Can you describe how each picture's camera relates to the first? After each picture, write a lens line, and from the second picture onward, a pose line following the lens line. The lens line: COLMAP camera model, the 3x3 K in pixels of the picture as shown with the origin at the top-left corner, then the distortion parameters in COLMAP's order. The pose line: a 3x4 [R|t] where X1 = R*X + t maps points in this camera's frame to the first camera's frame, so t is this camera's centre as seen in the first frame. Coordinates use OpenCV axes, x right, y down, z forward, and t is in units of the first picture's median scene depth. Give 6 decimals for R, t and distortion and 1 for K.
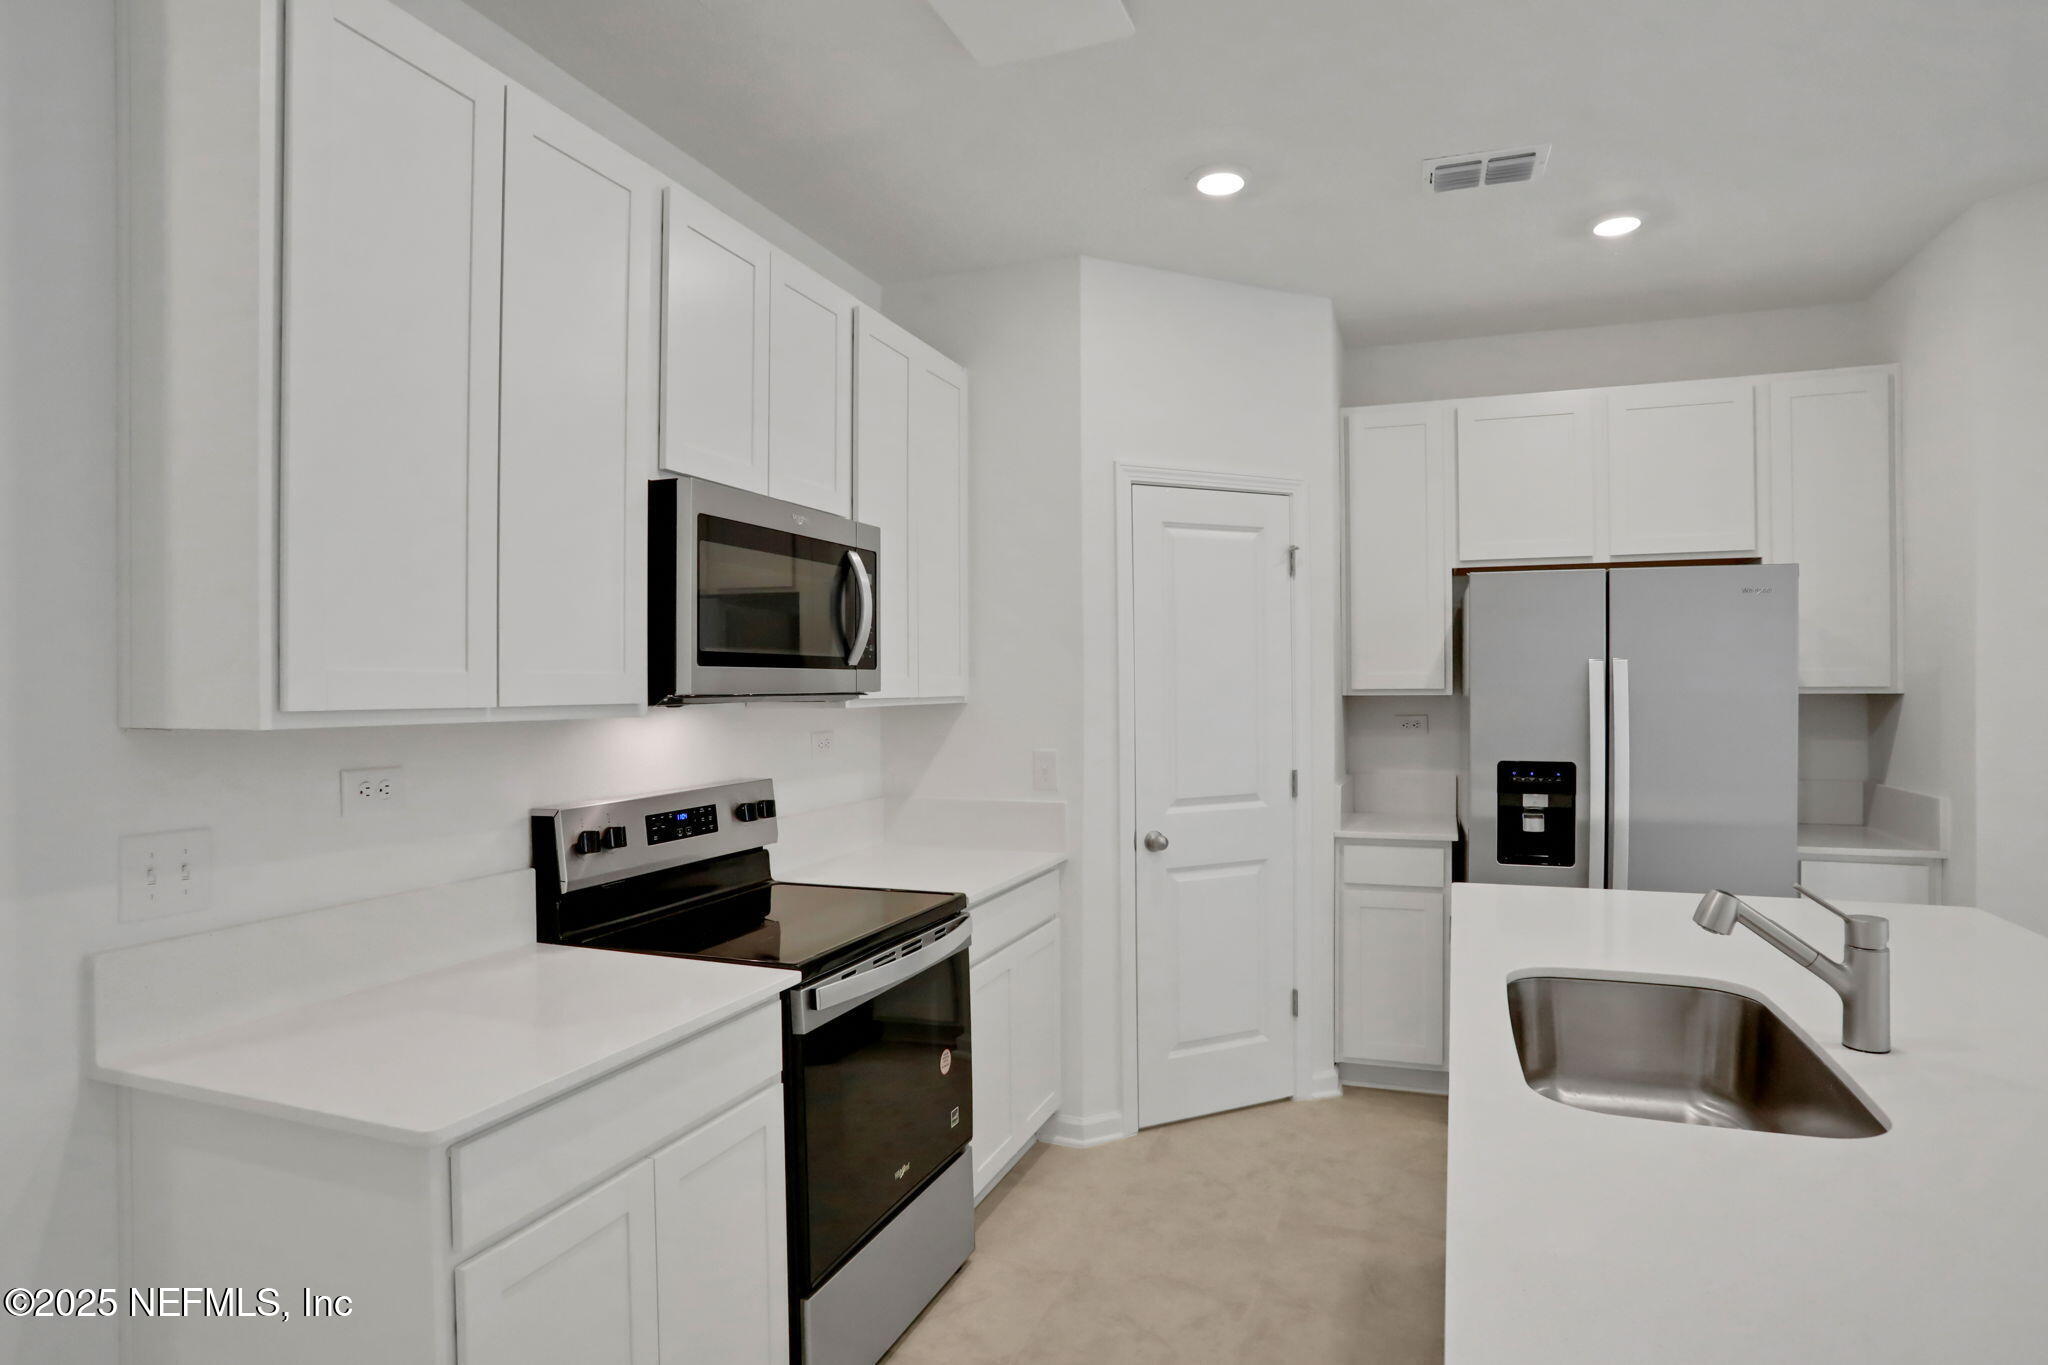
lens RADIAL K [[1122.8, 0, 995.8], [0, 1122.8, 692.8], [0, 0, 1]] dist [-0.079716, 0.046077]
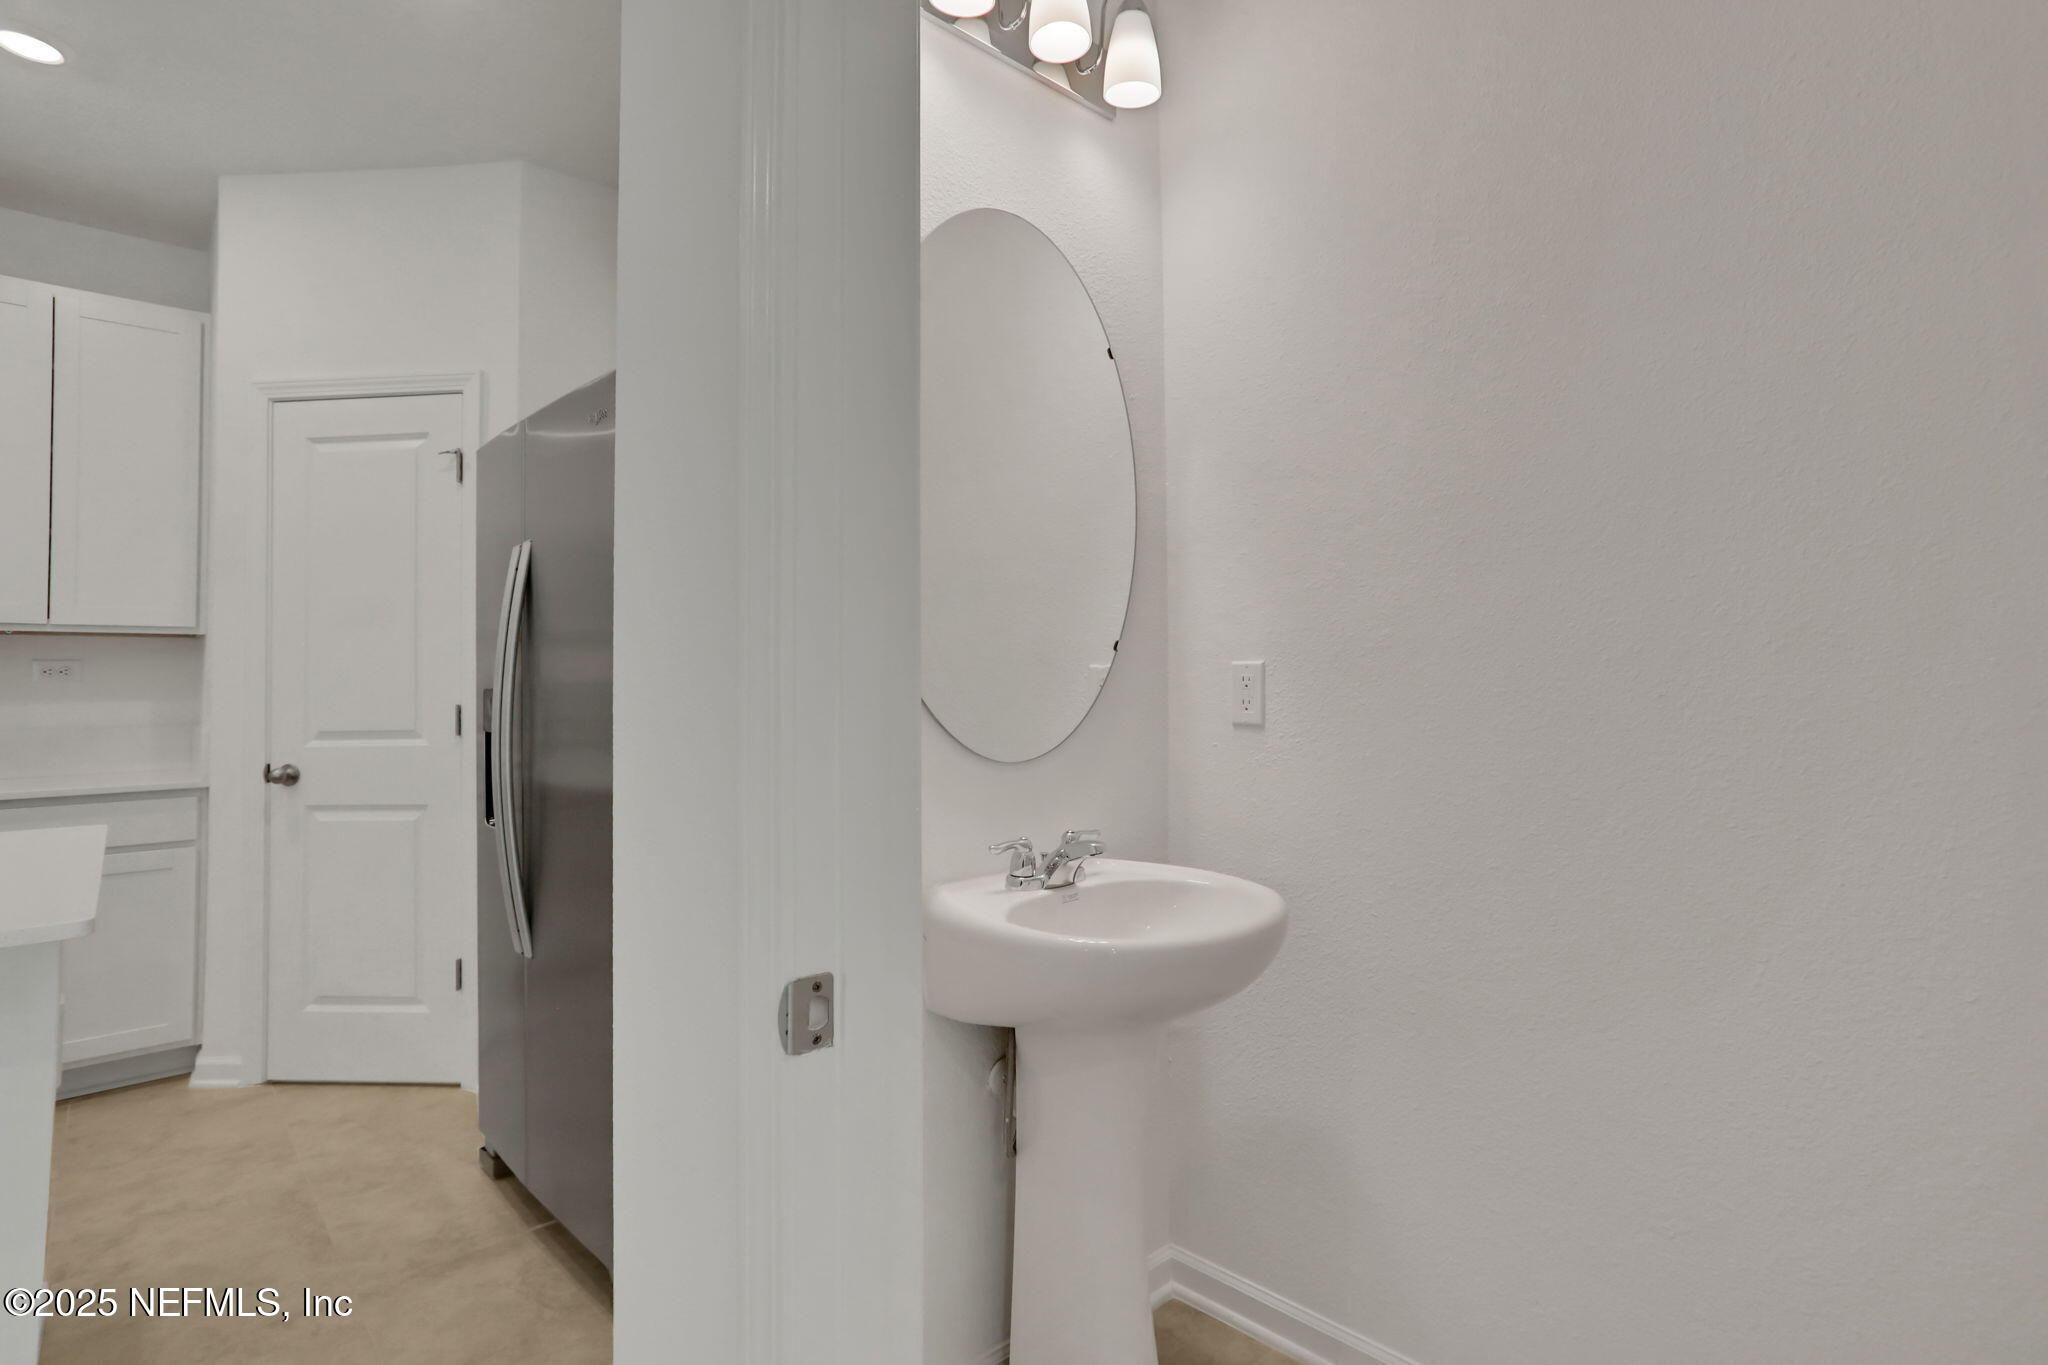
lens RADIAL K [[1024.6, 0, 1027.0], [0, 1024.6, 660.0], [0, 0, 1]] dist [-0.056763, 0.031109]
pose [[0.897034, -0.010155, -0.441845, 1.087327], [-0.000546, 0.999710, -0.024085, 0.056486], [0.441961, 0.021846, 0.896768, 0.519888]]
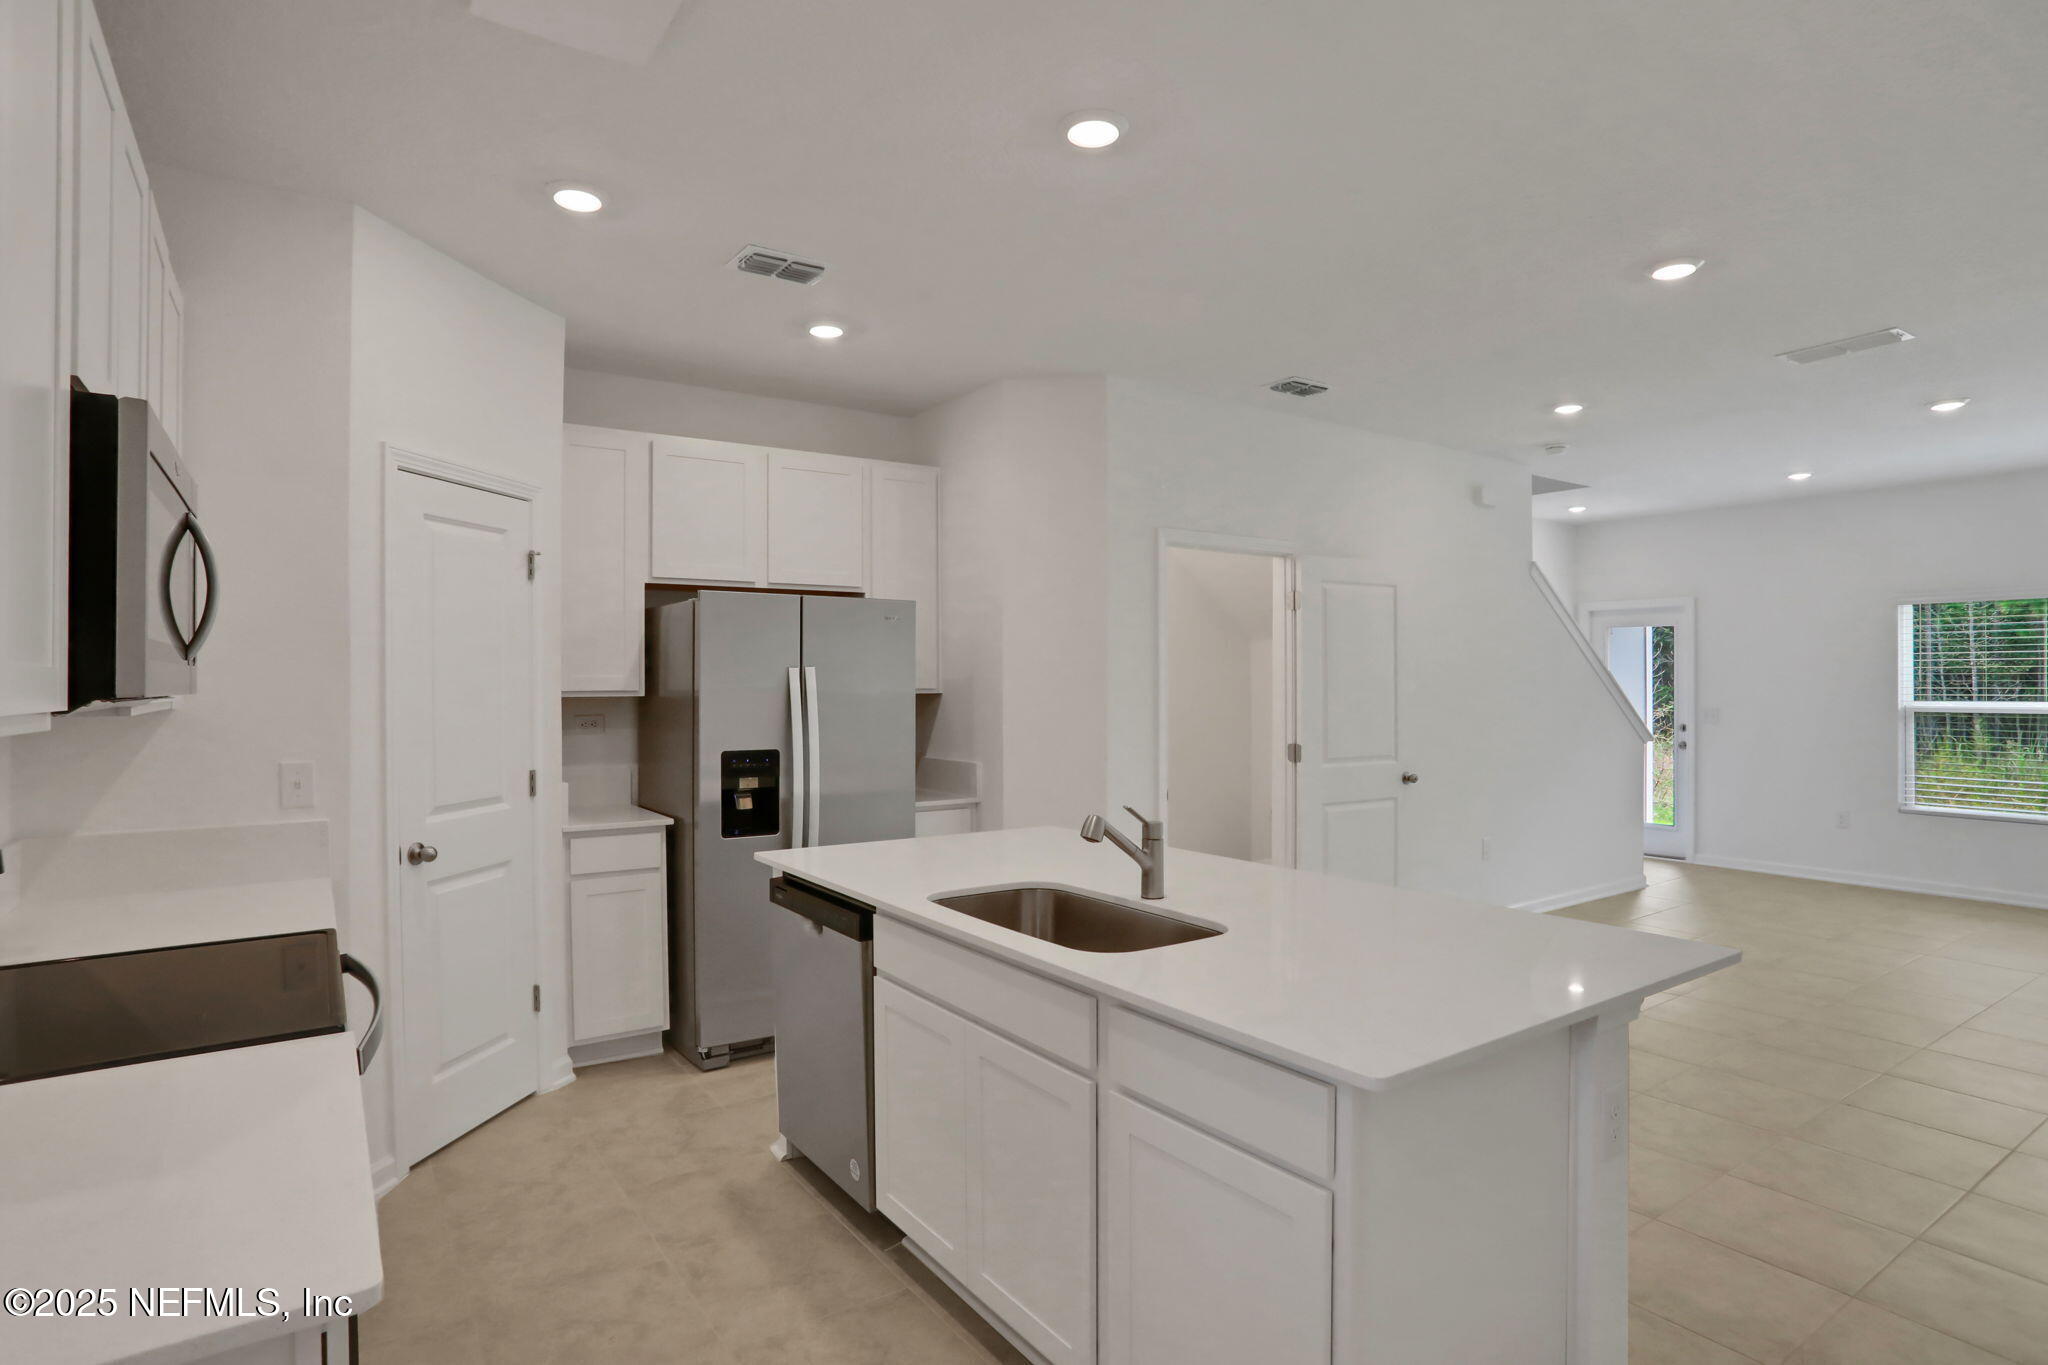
lens RADIAL K [[1082.5, 0, 1024.0], [0, 1082.5, 682.5], [0, 0, 1]] dist [-0.079180, 0.046005]
pose [[0.570705, 0.005226, 0.821139, -0.298409], [0.006753, 0.999916, -0.011058, 0.003034], [-0.821128, 0.011856, 0.570621, 0.078764]]
